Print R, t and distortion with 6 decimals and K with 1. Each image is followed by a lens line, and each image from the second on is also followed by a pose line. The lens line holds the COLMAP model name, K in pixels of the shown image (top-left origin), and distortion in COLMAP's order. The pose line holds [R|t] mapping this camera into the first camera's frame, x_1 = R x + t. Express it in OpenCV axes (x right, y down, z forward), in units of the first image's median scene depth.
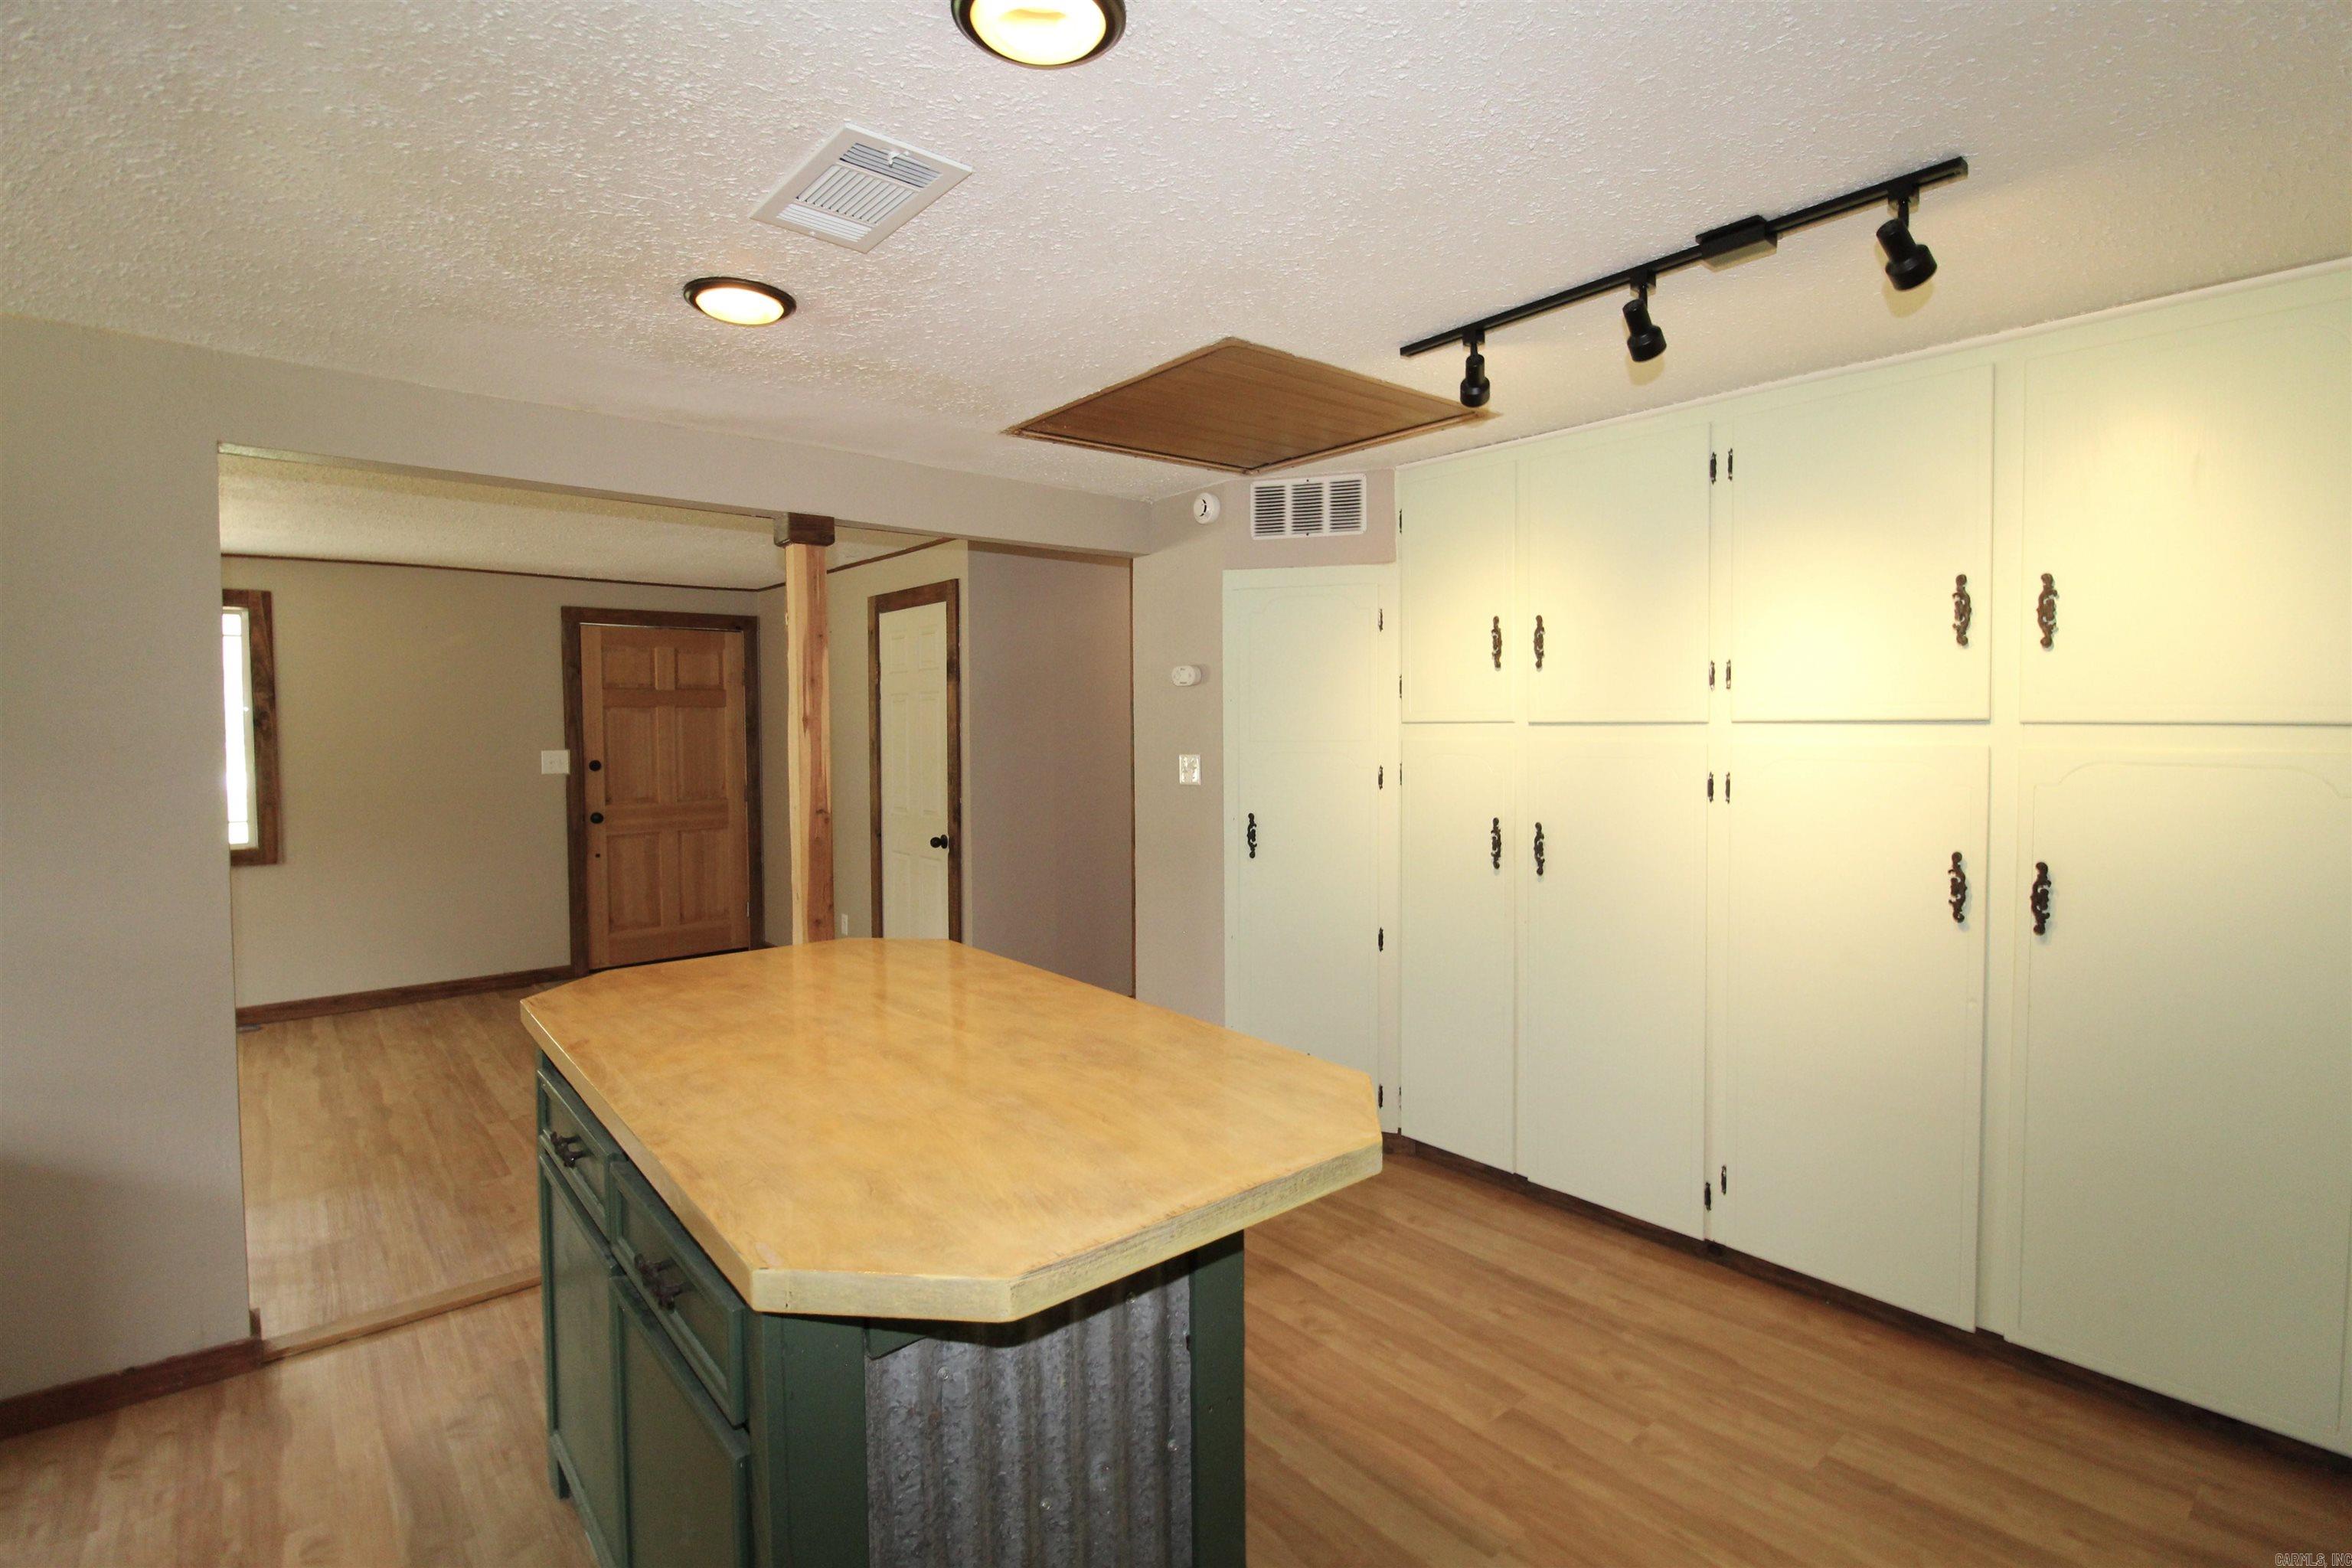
lens RADIAL K [[1110.1, 0, 1186.8], [0, 1110.1, 753.7], [0, 0, 1]] dist [0.001537, -0.018167]
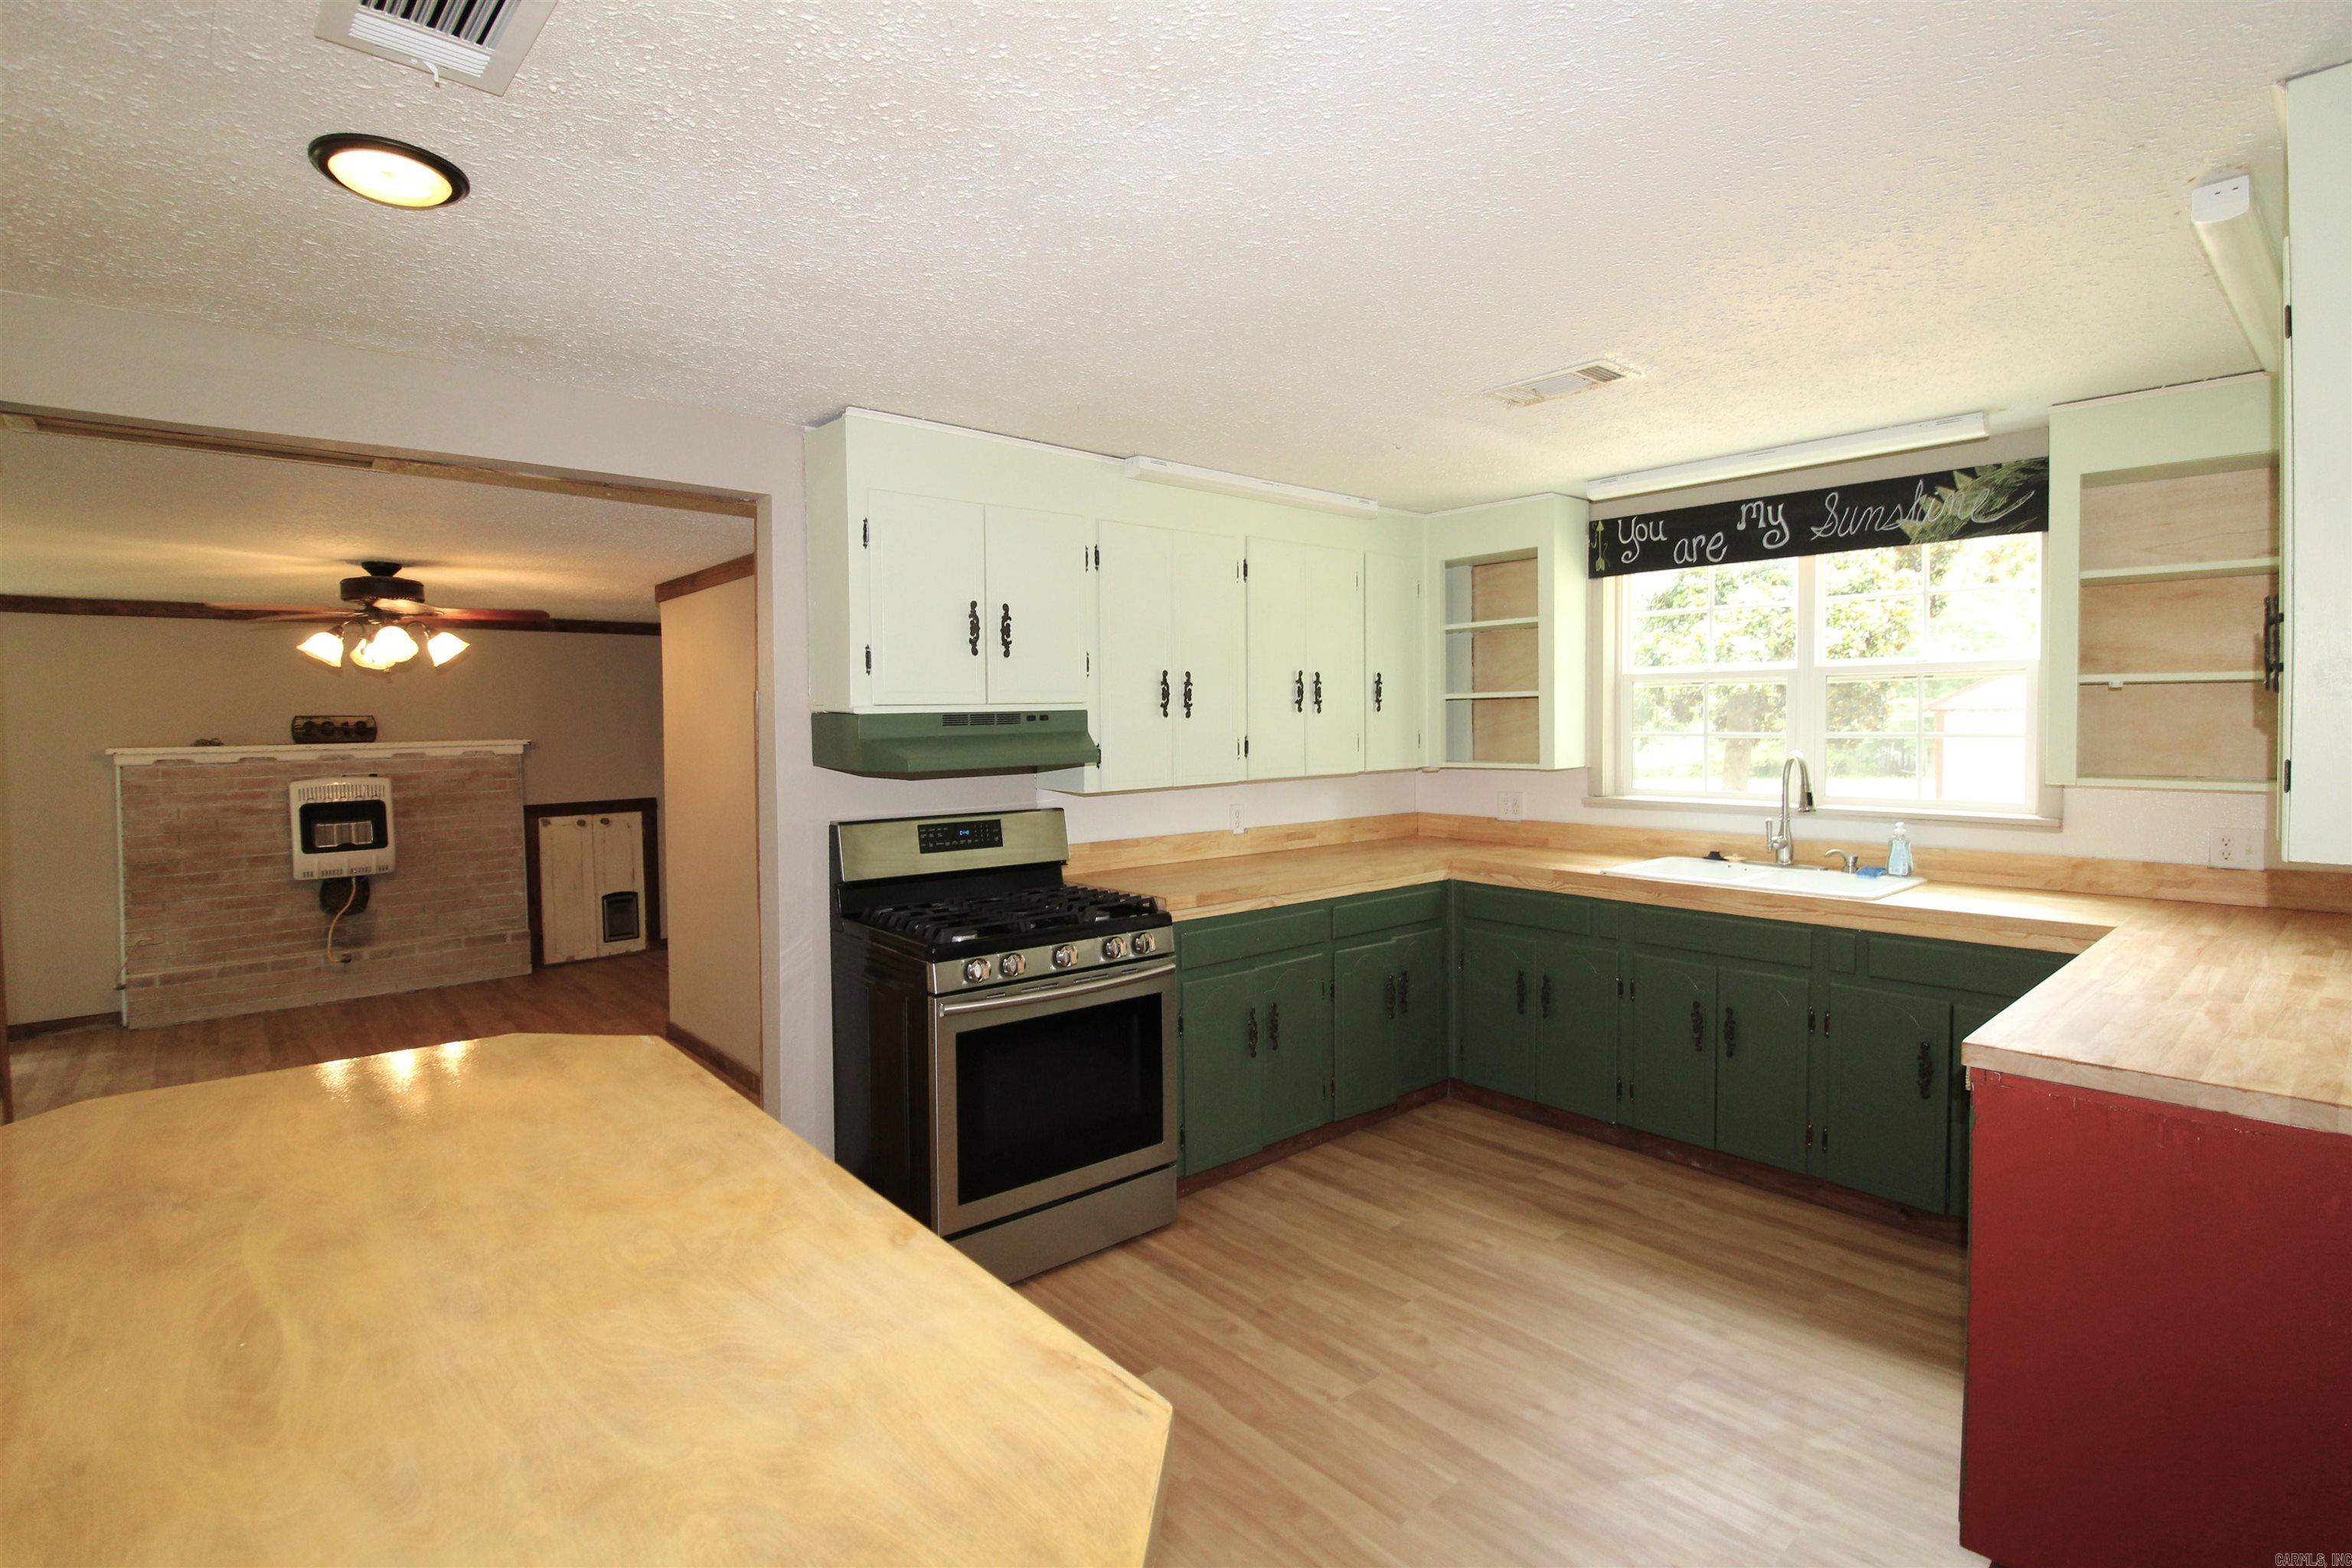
lens RADIAL K [[1110.1, 0, 1186.8], [0, 1110.1, 753.7], [0, 0, 1]] dist [0.001537, -0.018167]
pose [[-0.999560, 0.012465, -0.026900, -0.392108], [0.010849, 0.998174, 0.059420, -0.023560], [0.027591, 0.059102, -0.997871, 0.907451]]
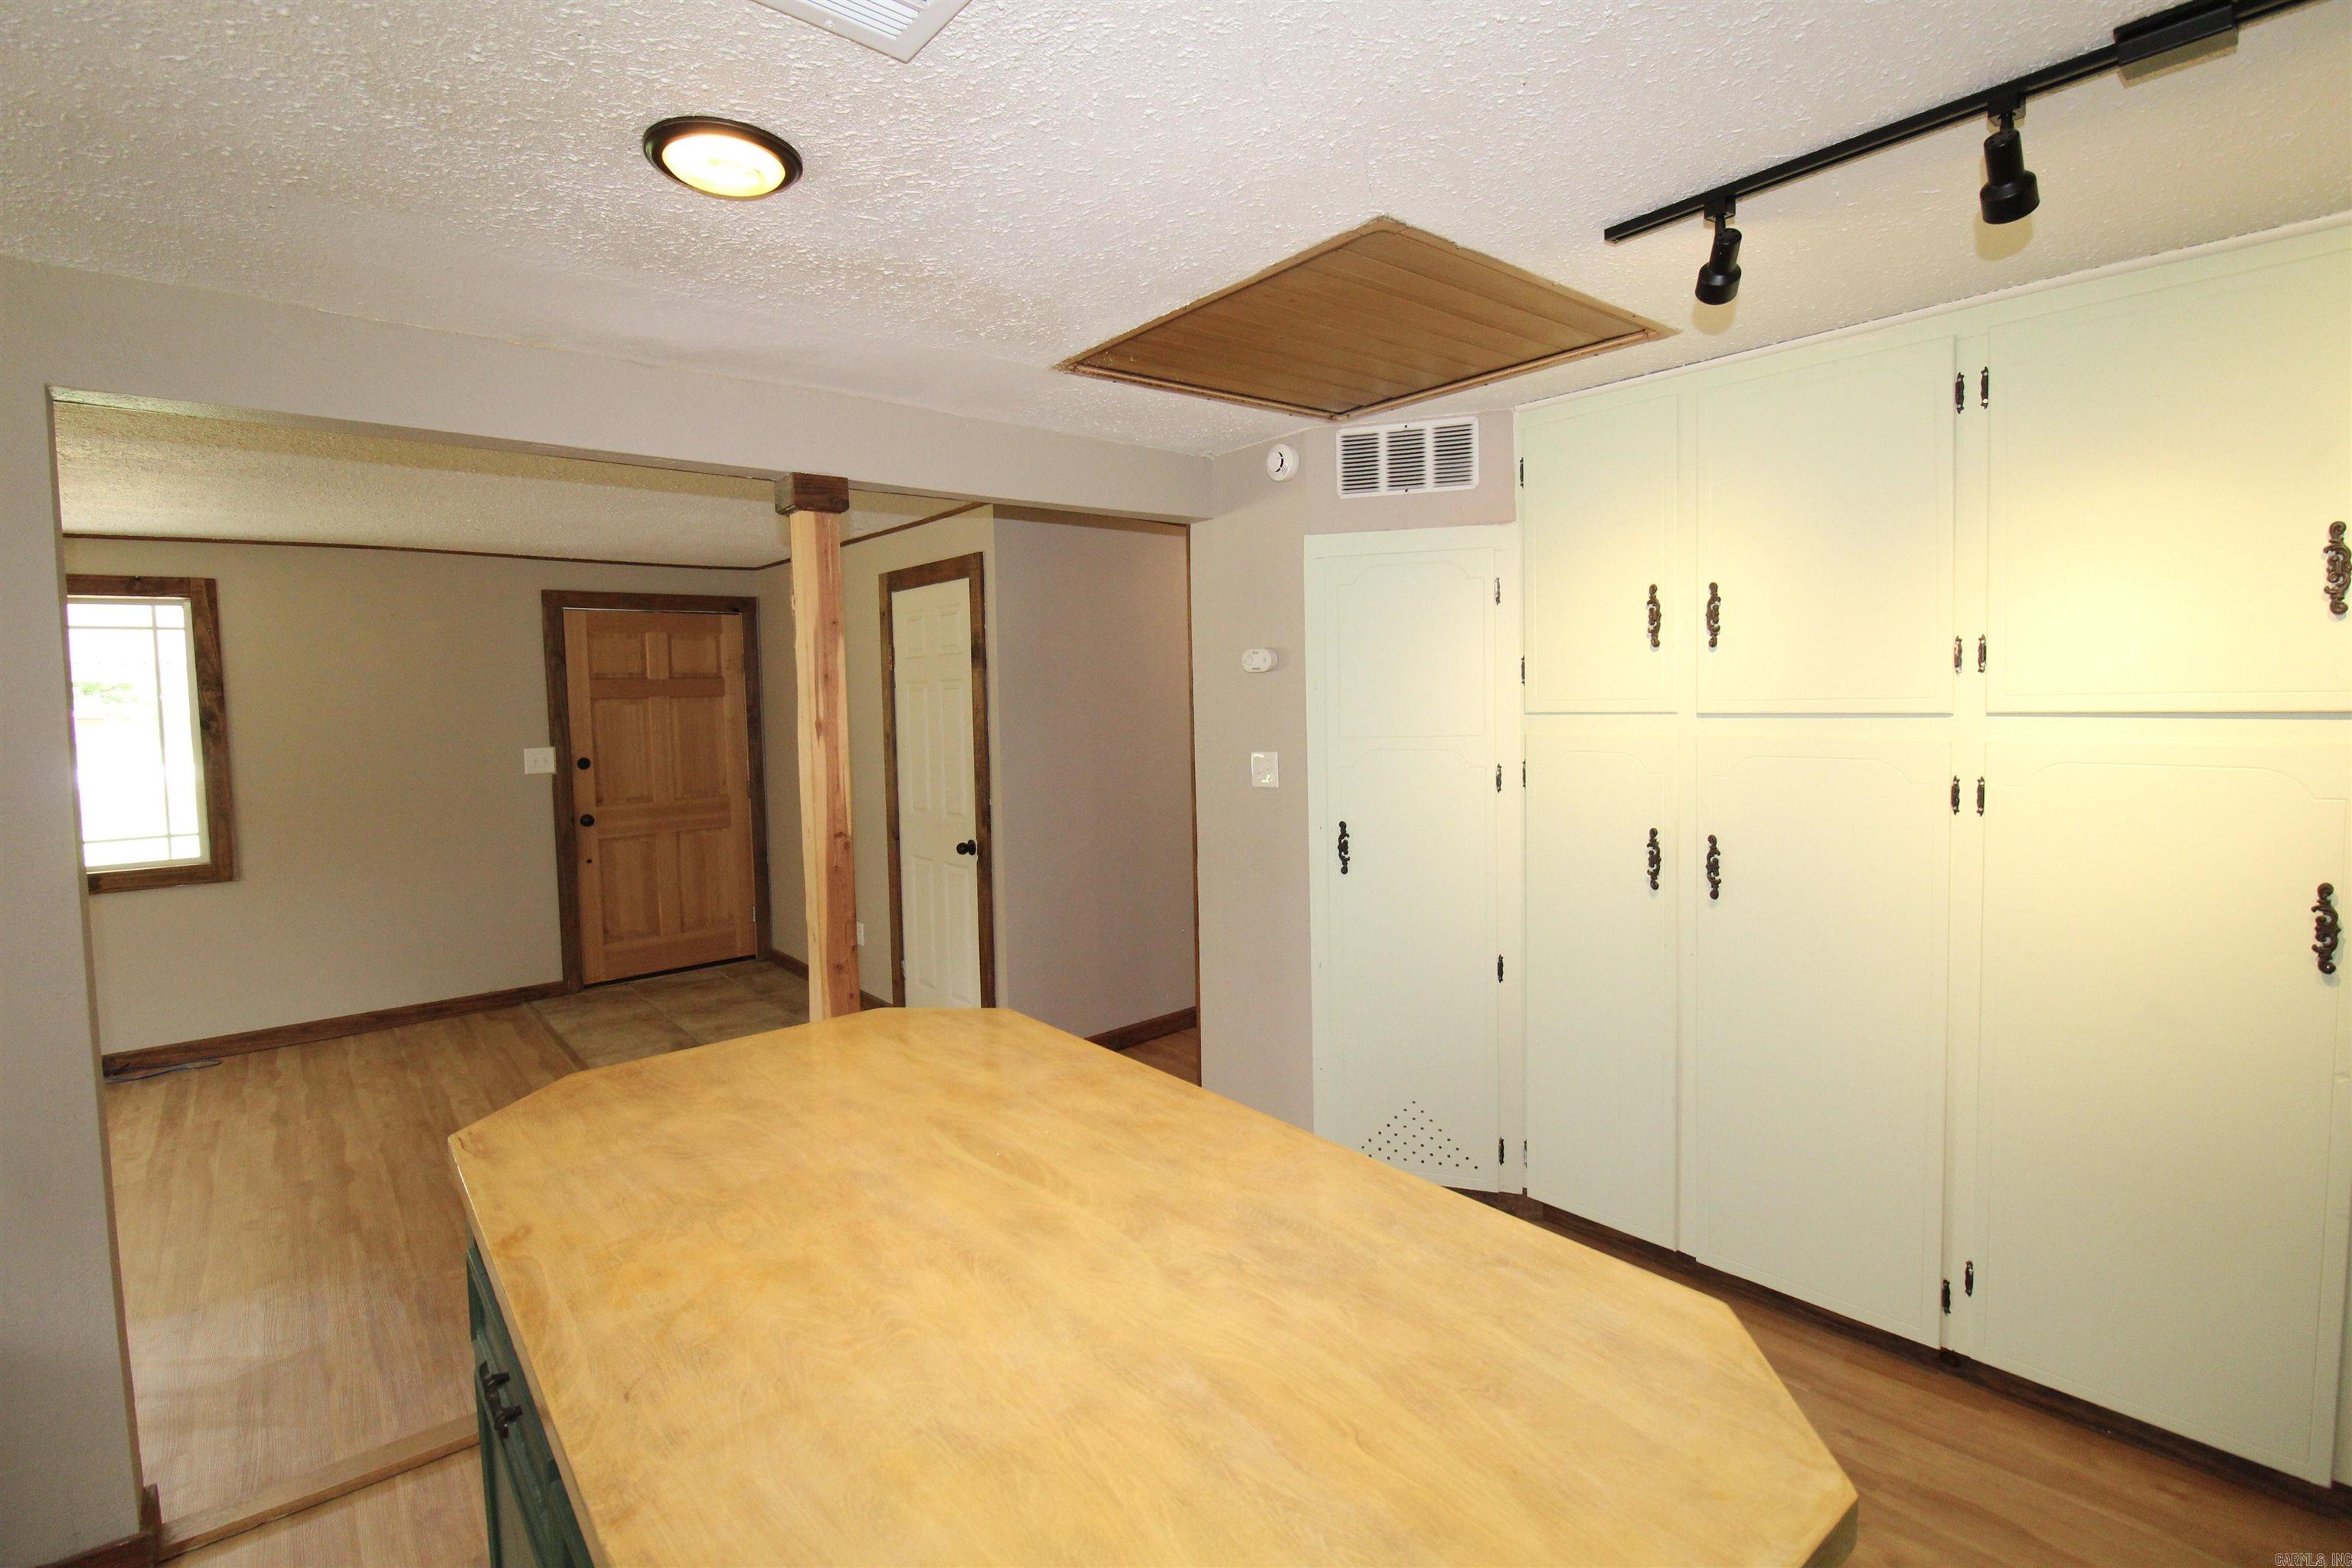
lens RADIAL K [[1094.3, 0, 1178.5], [0, 1094.3, 745.5], [0, 0, 1]] dist [0.001186, -0.013376]
pose [[0.999854, -0.016832, -0.003096, -0.074566], [0.016891, 0.999655, 0.020124, -0.027198], [0.002756, -0.020174, 0.999793, 0.188996]]
